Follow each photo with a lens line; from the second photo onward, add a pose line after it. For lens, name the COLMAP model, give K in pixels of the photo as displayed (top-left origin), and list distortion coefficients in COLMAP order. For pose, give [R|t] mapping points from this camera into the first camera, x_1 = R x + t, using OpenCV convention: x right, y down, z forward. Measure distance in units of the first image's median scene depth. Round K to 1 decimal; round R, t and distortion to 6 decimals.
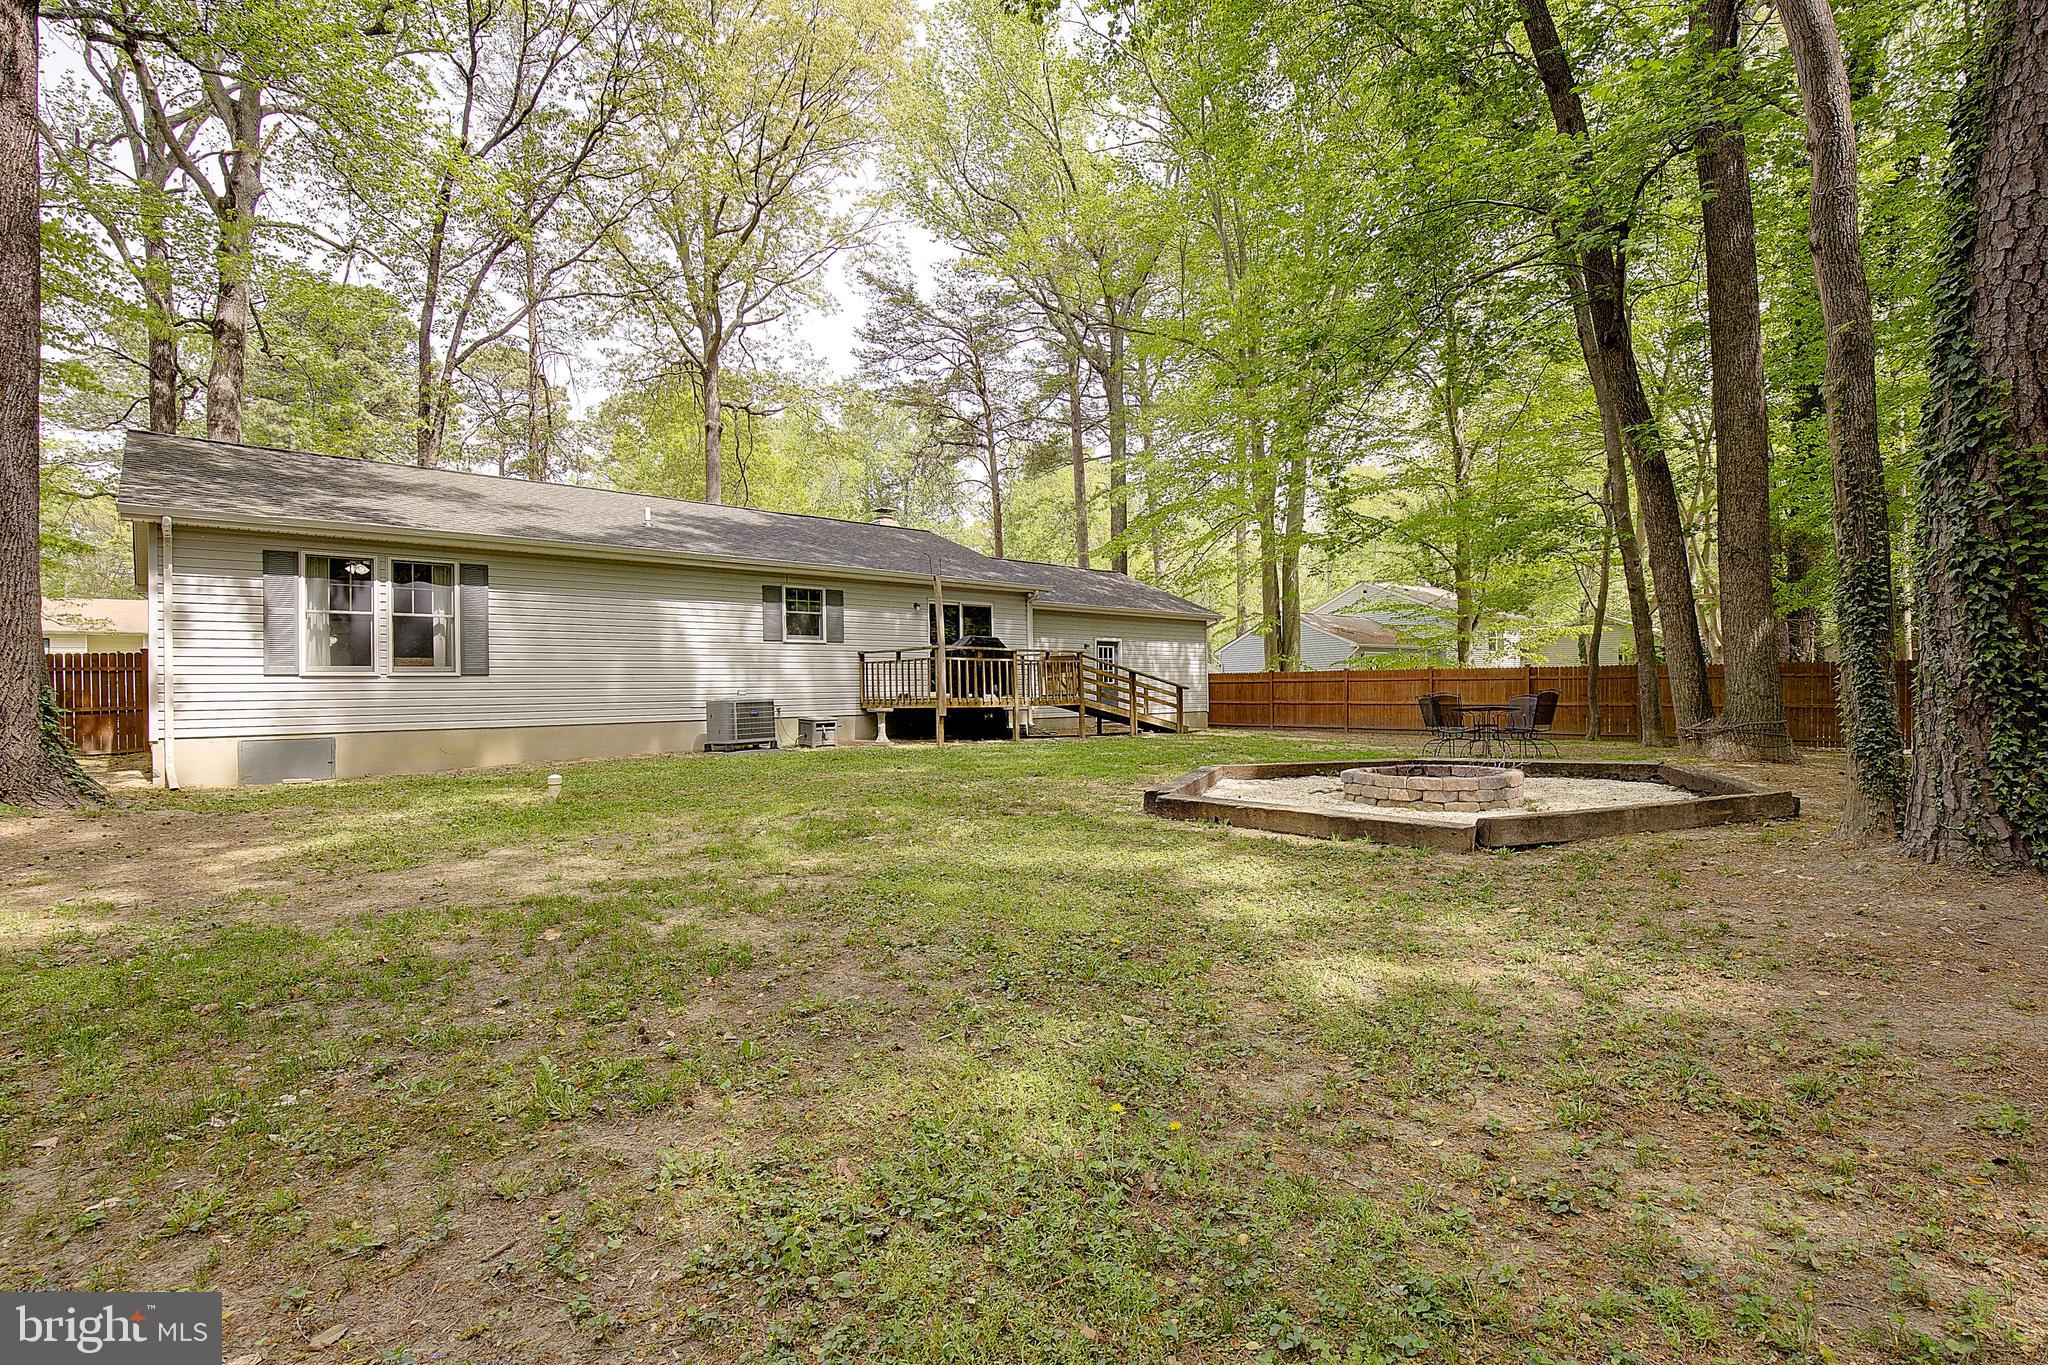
lens RADIAL K [[960.1, 0, 1031.3], [0, 960.1, 677.8], [0, 0, 1]] dist [-0.033817, 0.003560]
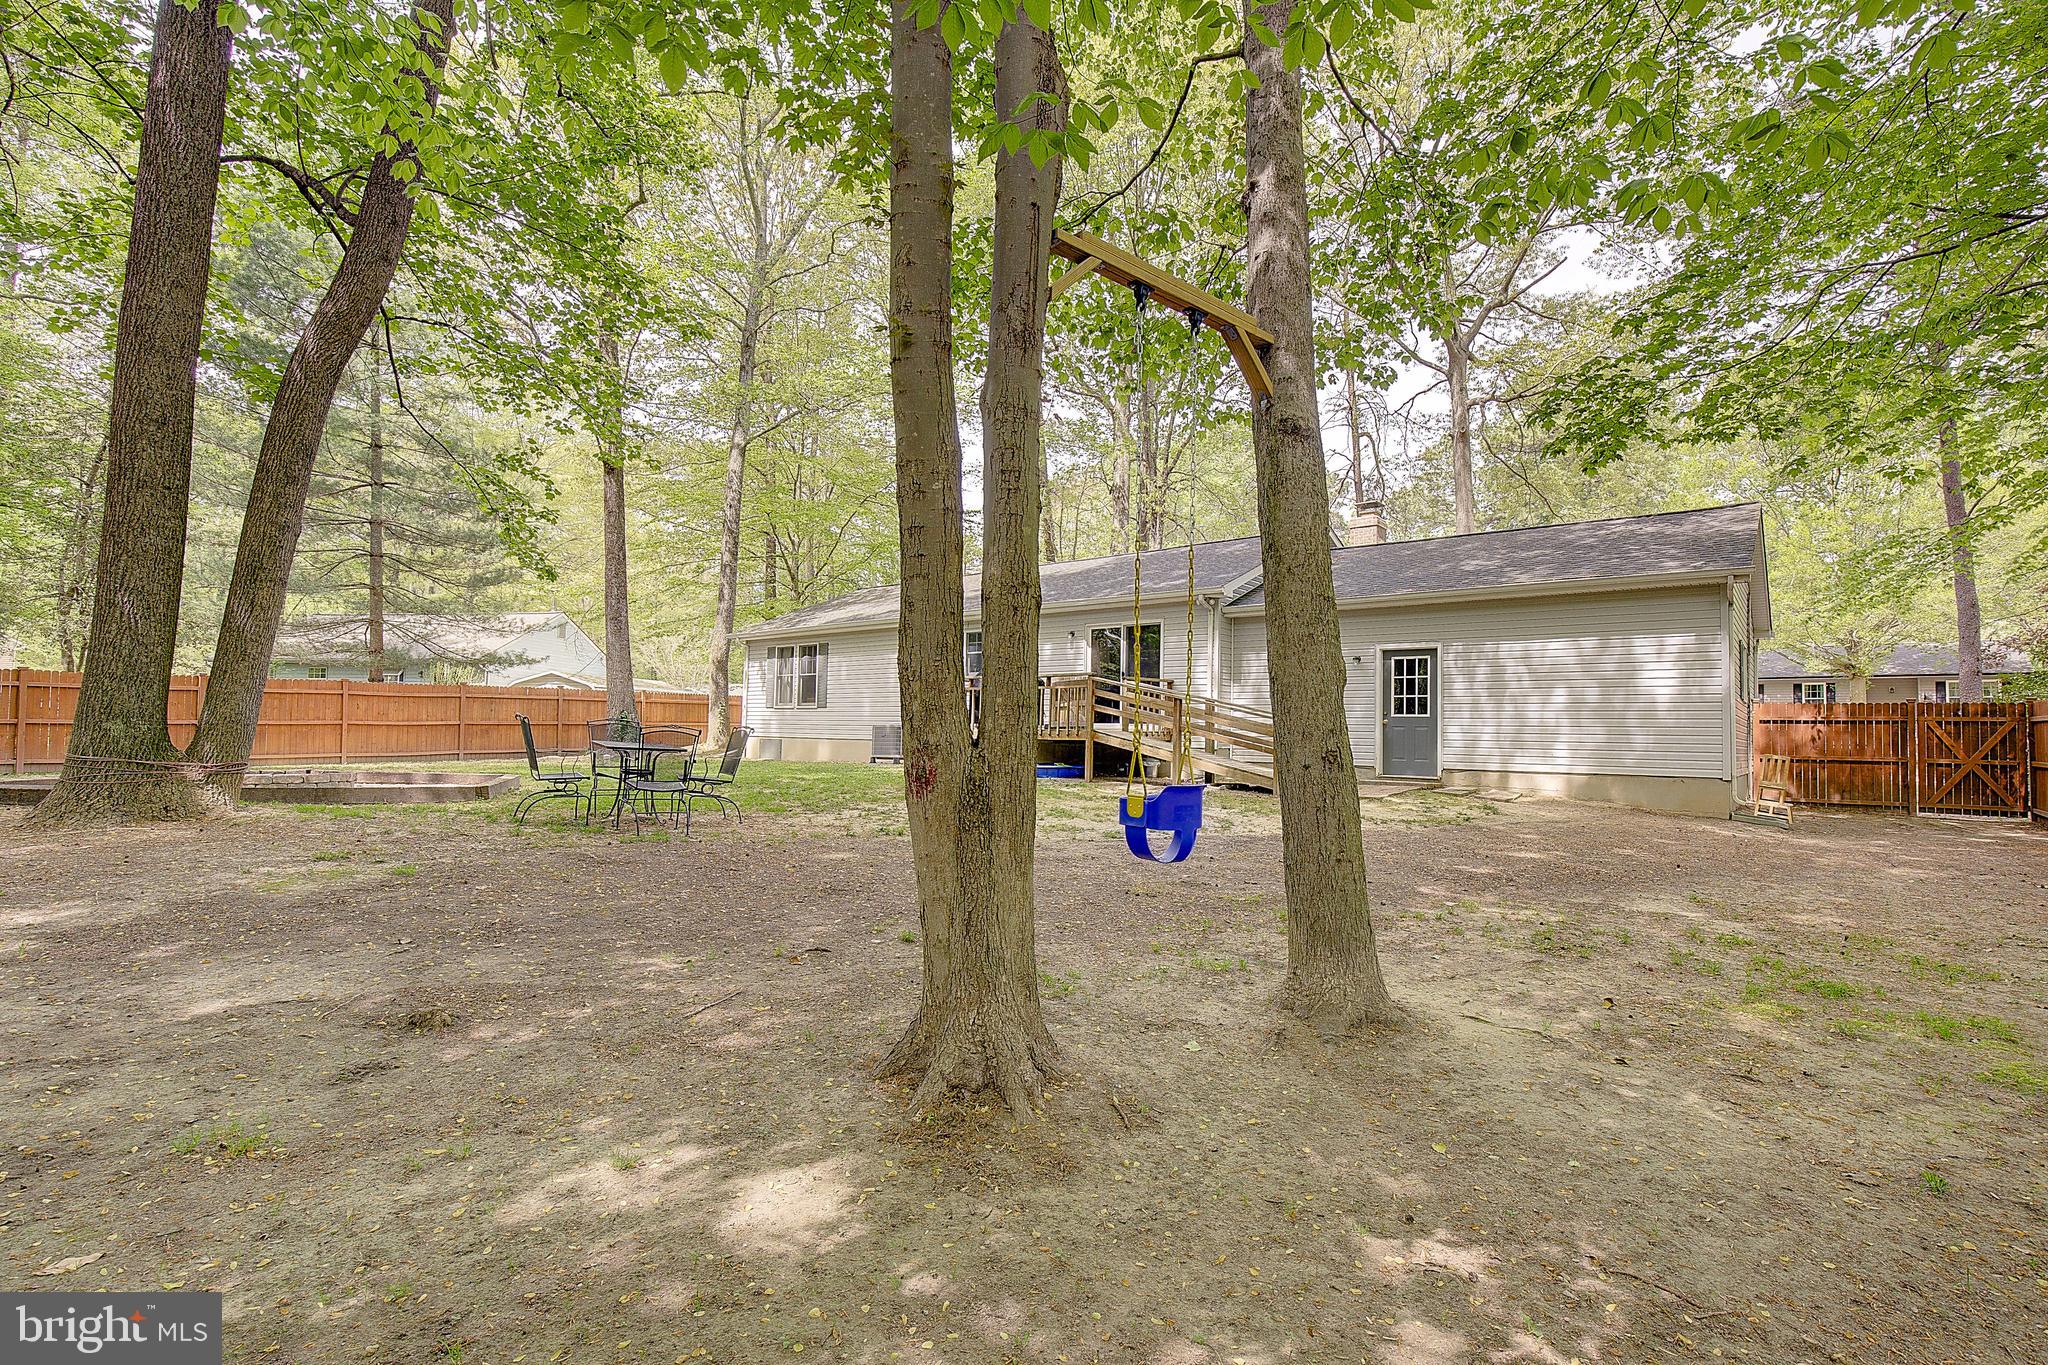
lens RADIAL K [[960.1, 0, 1010.0], [0, 960.1, 688.2], [0, 0, 1]] dist [-0.033817, 0.003560]
pose [[0.094366, -0.026024, -0.995197, 0.757312], [-0.001099, 0.999655, -0.026245, 0.005322], [0.995537, 0.003570, 0.094305, 0.754186]]
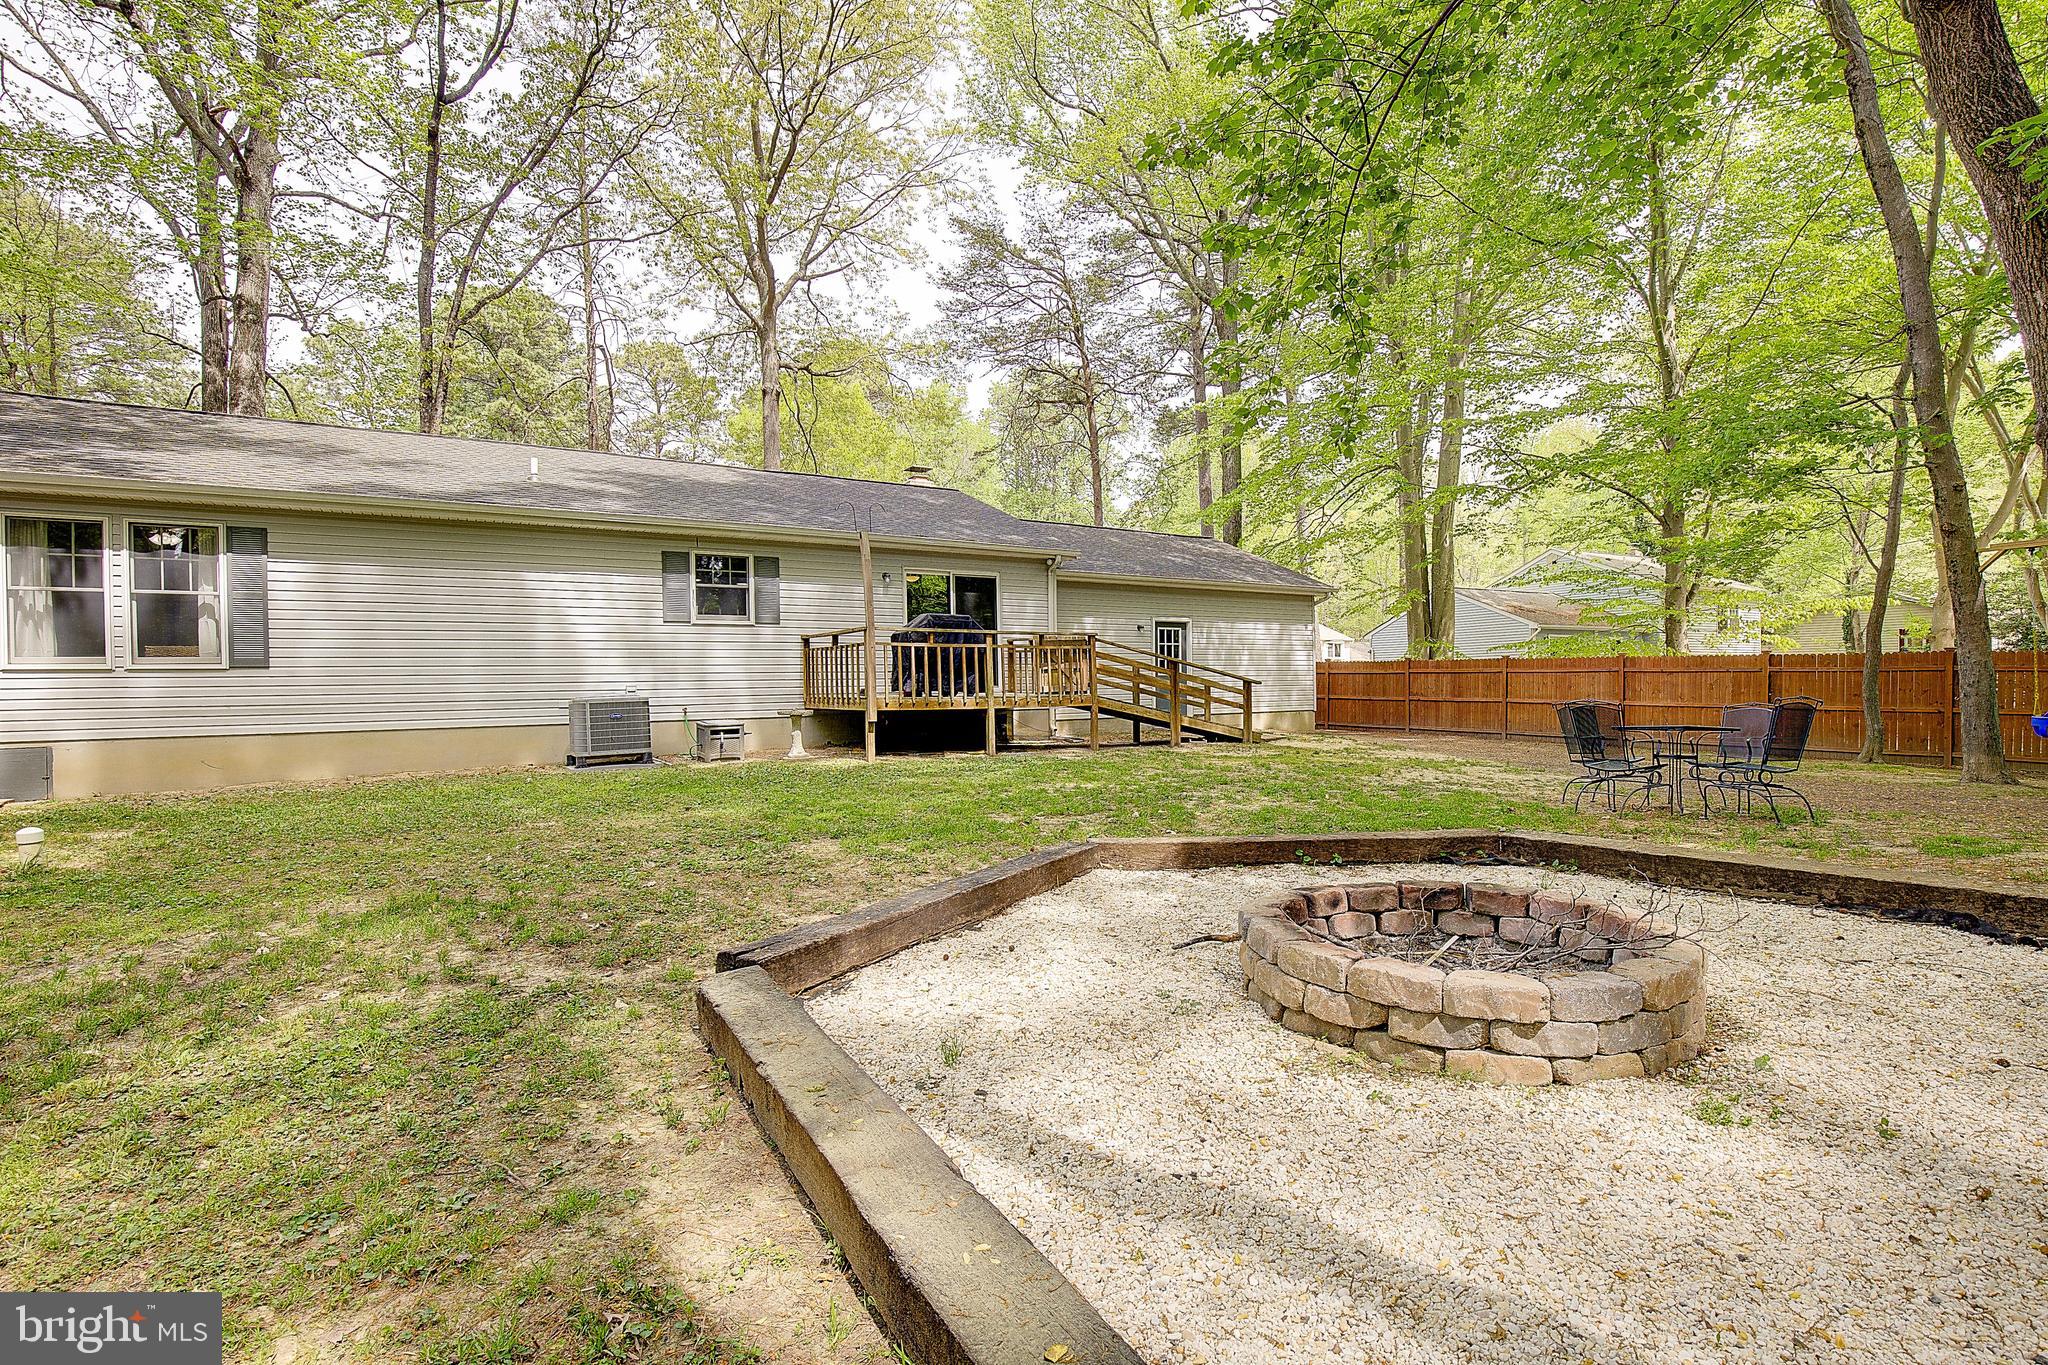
lens RADIAL K [[960.1, 0, 1028.7], [0, 960.1, 677.2], [0, 0, 1]] dist [-0.033817, 0.003560]
pose [[0.981839, 0.002995, -0.189690, 0.126778], [-0.000367, 0.999904, 0.013887, -0.003795], [0.189713, -0.013565, 0.981746, 0.229430]]
